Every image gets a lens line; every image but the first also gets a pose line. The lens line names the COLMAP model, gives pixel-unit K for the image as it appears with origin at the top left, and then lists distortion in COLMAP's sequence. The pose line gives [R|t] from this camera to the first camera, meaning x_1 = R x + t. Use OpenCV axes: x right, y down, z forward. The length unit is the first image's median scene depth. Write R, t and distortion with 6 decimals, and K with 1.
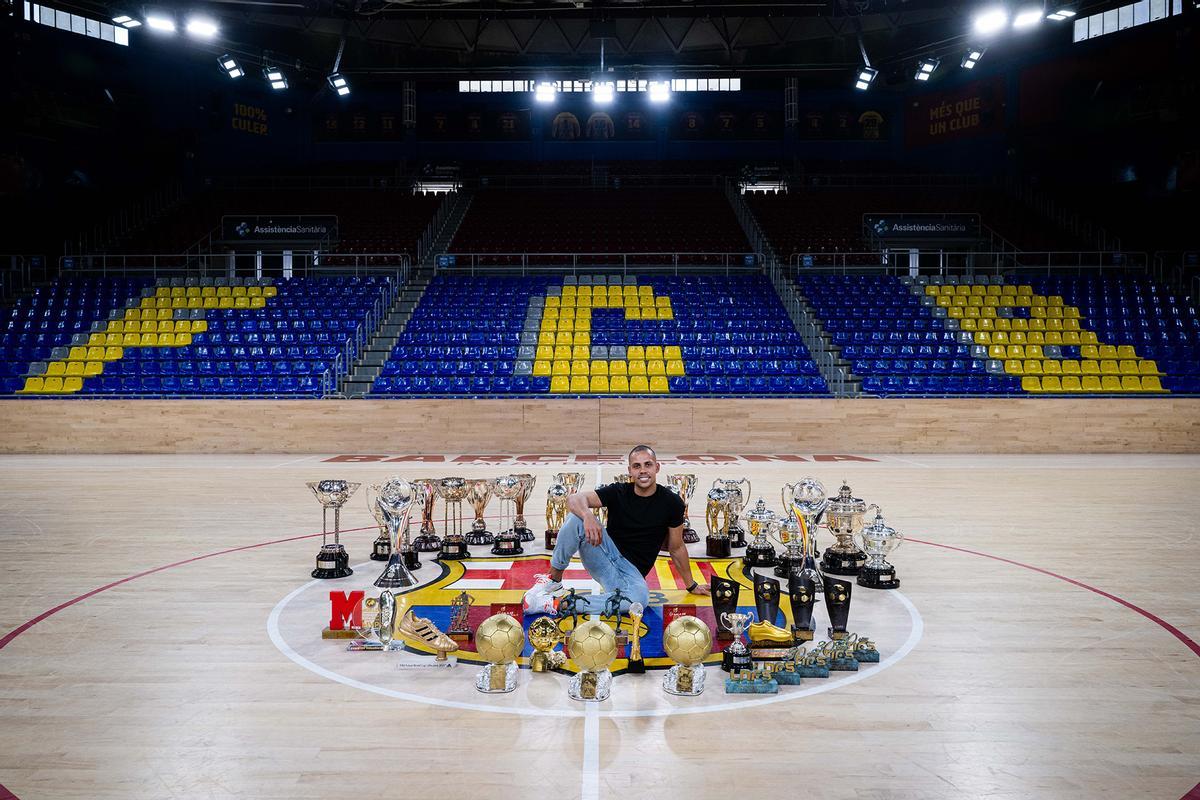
lens RADIAL K [[790.3, 0, 596.5], [0, 790.3, 408.5], [0, 0, 1]] dist [-0.000647, 0.000151]
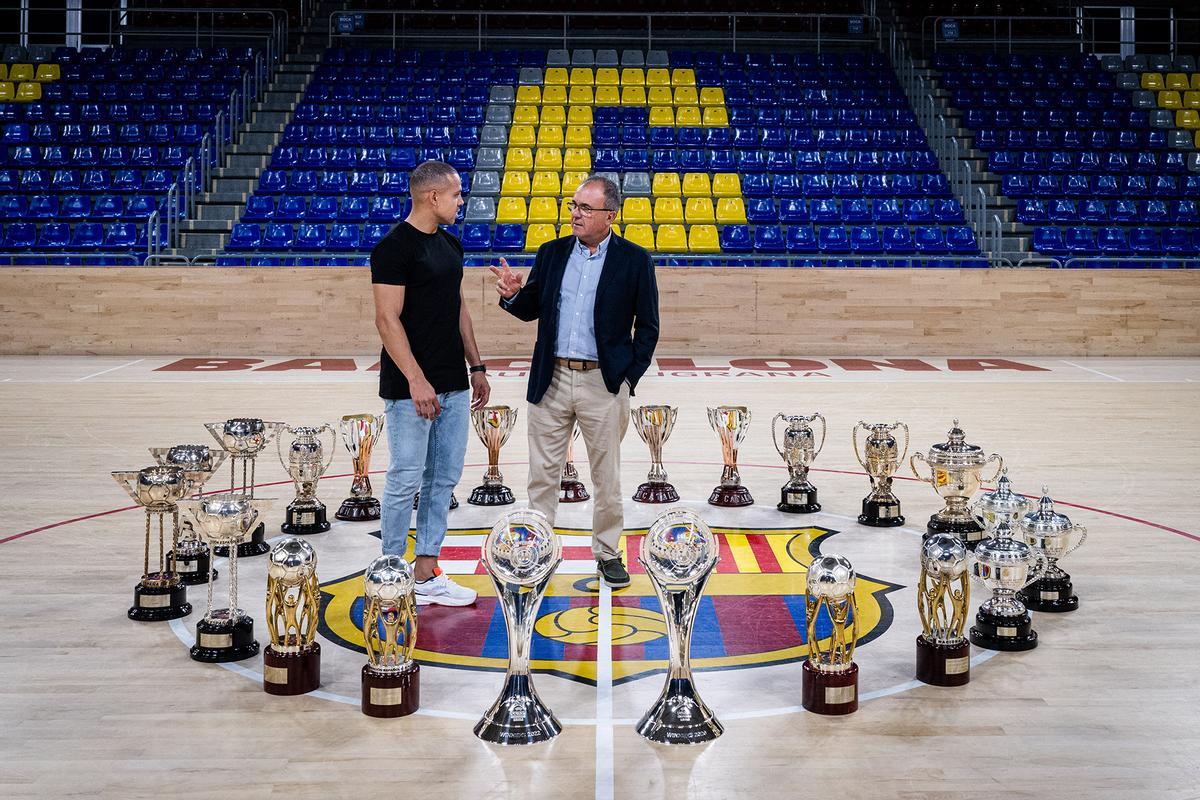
lens RADIAL K [[1434.8, 0, 658.5], [0, 1434.8, 187.3], [0, 0, 1]] dist [-0.001032, 0.007950]
pose [[0.999082, 0.006334, 0.042379, -0.003050], [-0.004532, 0.999086, -0.042501, -0.021384], [-0.042609, 0.042270, 0.998197, -0.101839]]
